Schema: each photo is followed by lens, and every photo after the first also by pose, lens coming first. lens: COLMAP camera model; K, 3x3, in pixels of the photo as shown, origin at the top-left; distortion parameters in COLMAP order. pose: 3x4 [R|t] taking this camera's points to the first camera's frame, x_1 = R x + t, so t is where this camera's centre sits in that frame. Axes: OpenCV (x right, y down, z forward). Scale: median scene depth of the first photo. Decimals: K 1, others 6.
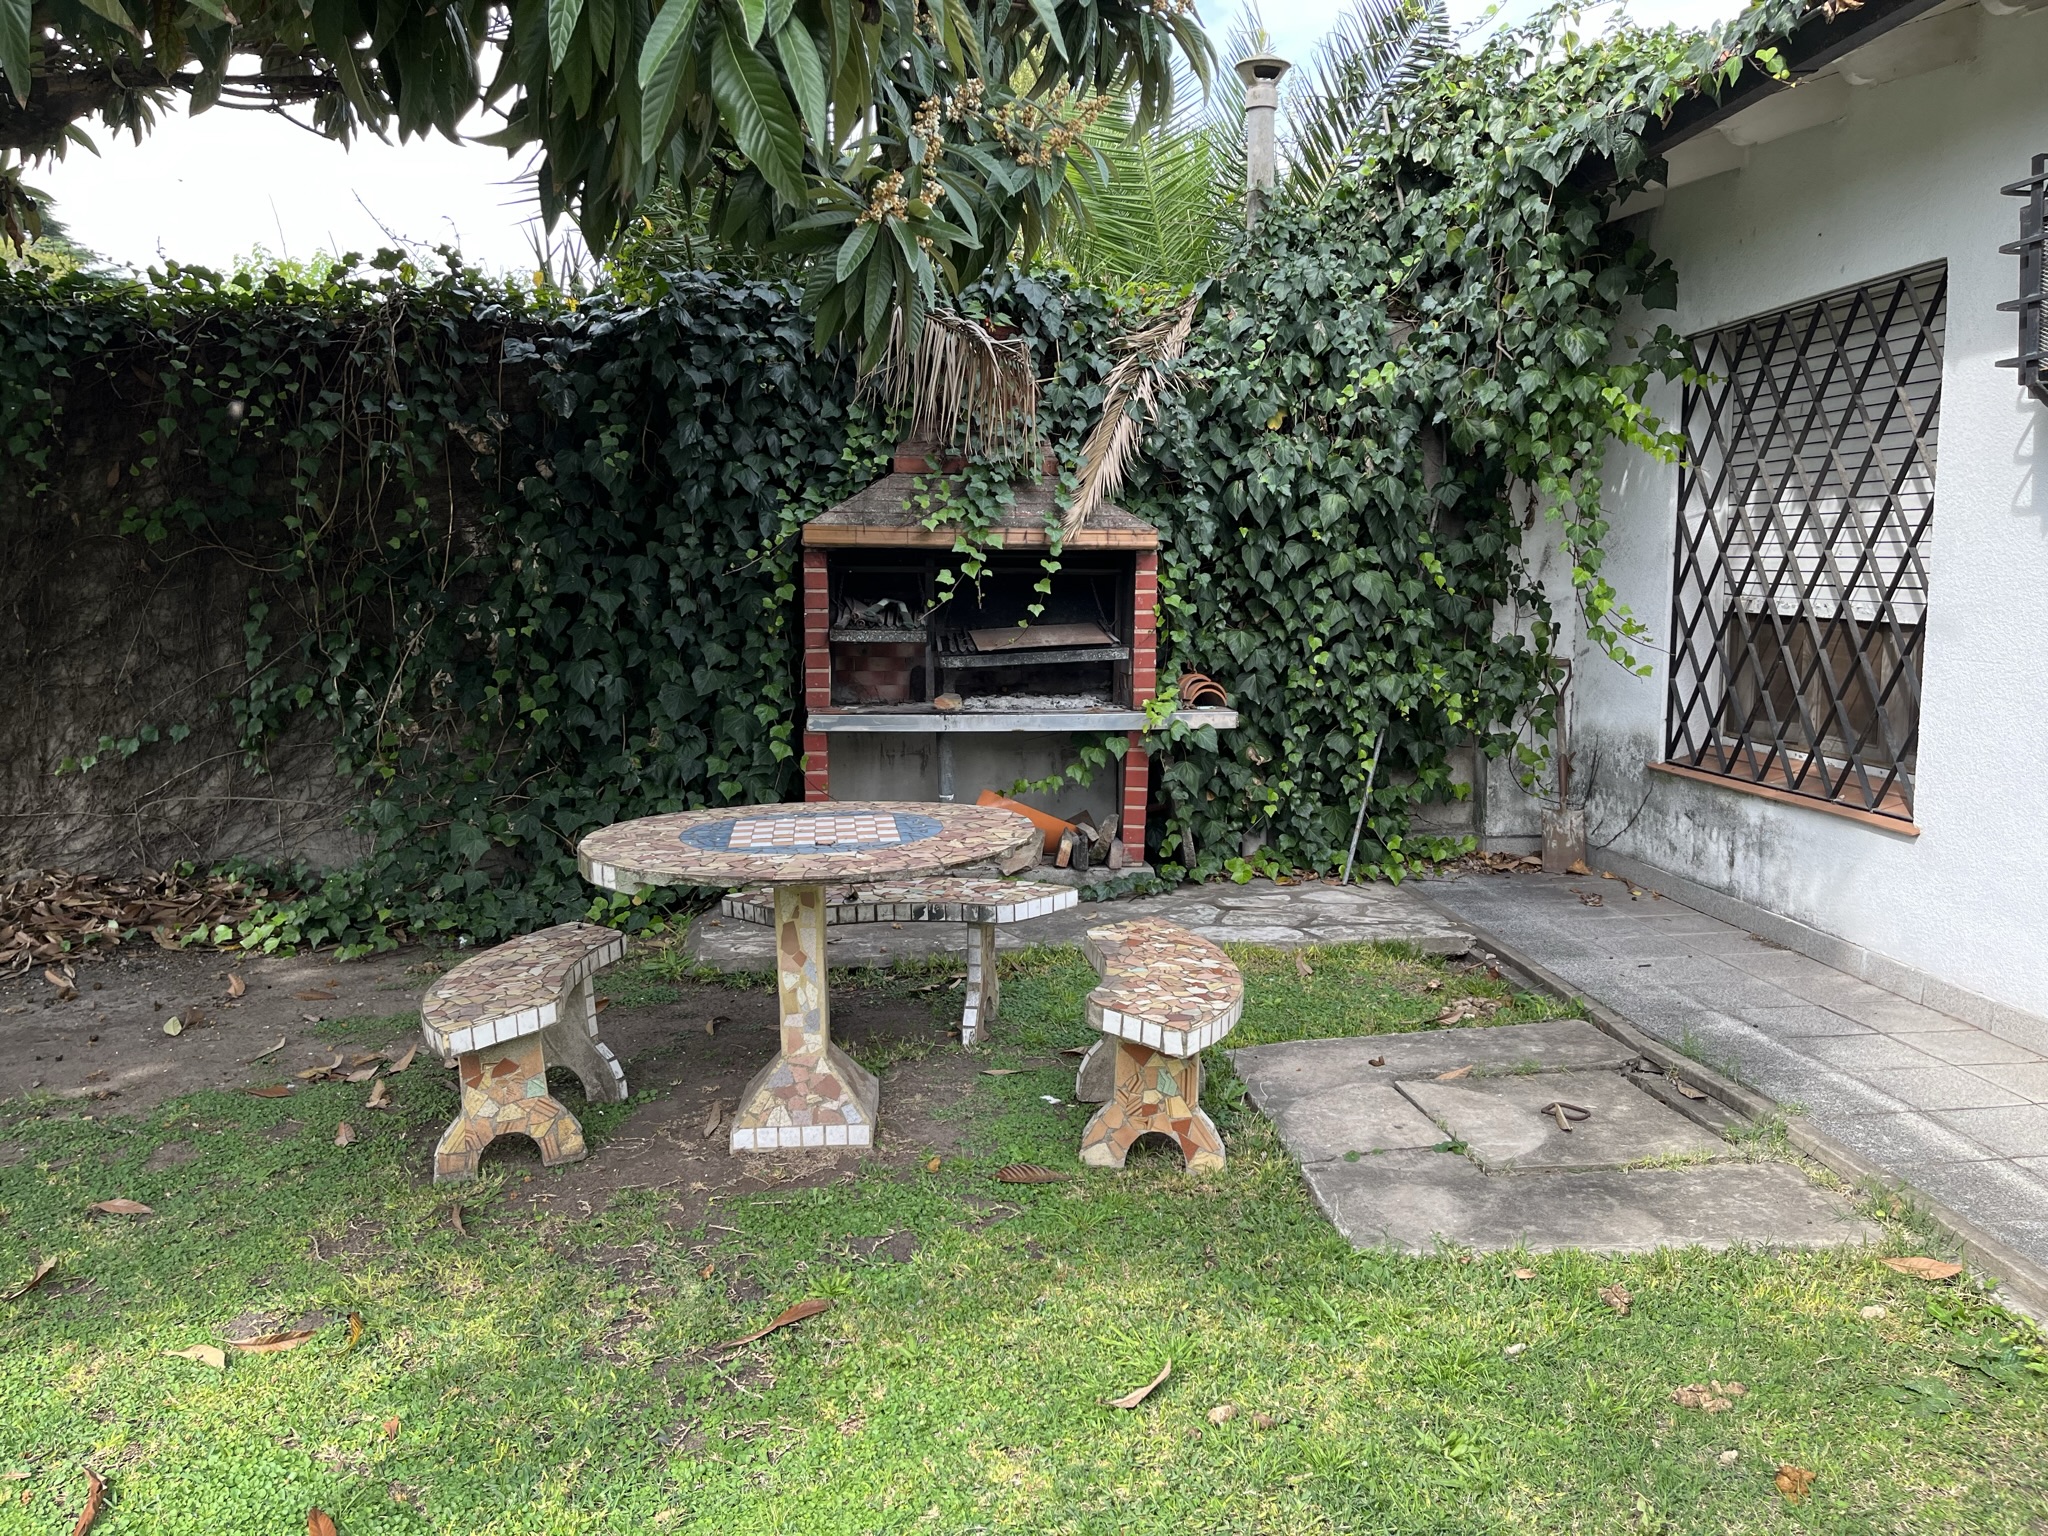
lens RADIAL K [[1552.7, 0, 1031.9], [0, 1552.7, 750.4], [0, 0, 1]] dist [0.077511, -0.093614]
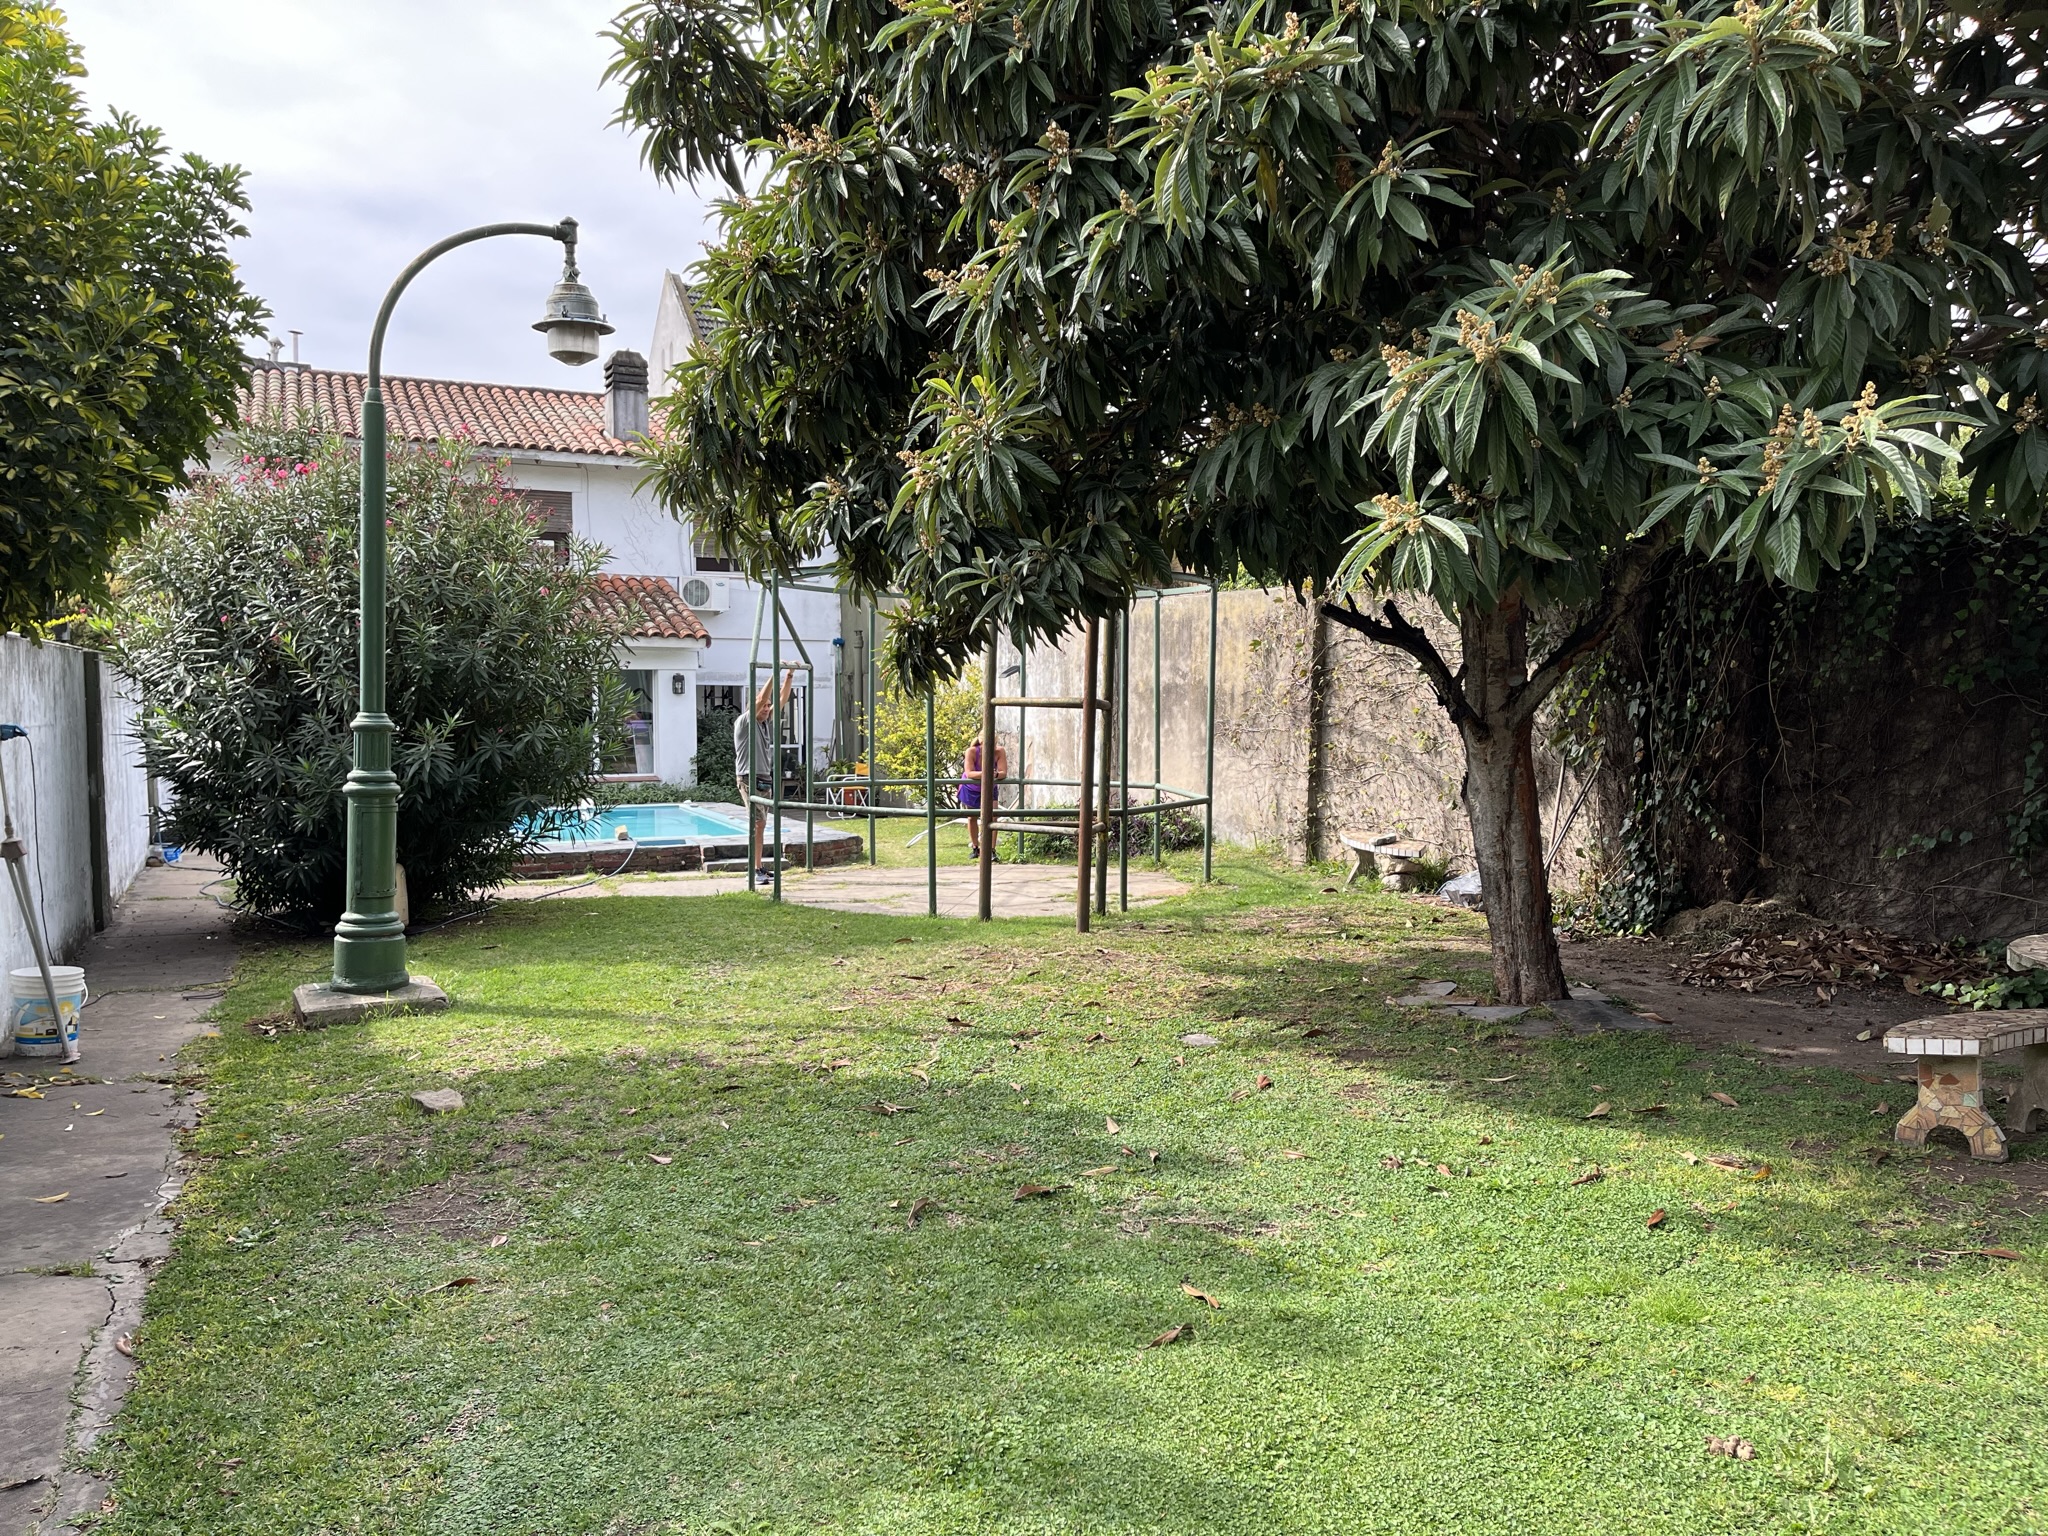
lens RADIAL K [[1552.7, 0, 1031.2], [0, 1552.7, 763.6], [0, 0, 1]] dist [0.077511, -0.093614]
pose [[0.354784, 0.057498, -0.933178, 0.691862], [-0.108058, 0.993940, 0.020159, -0.025084], [0.928683, 0.093685, 0.358848, -0.330635]]
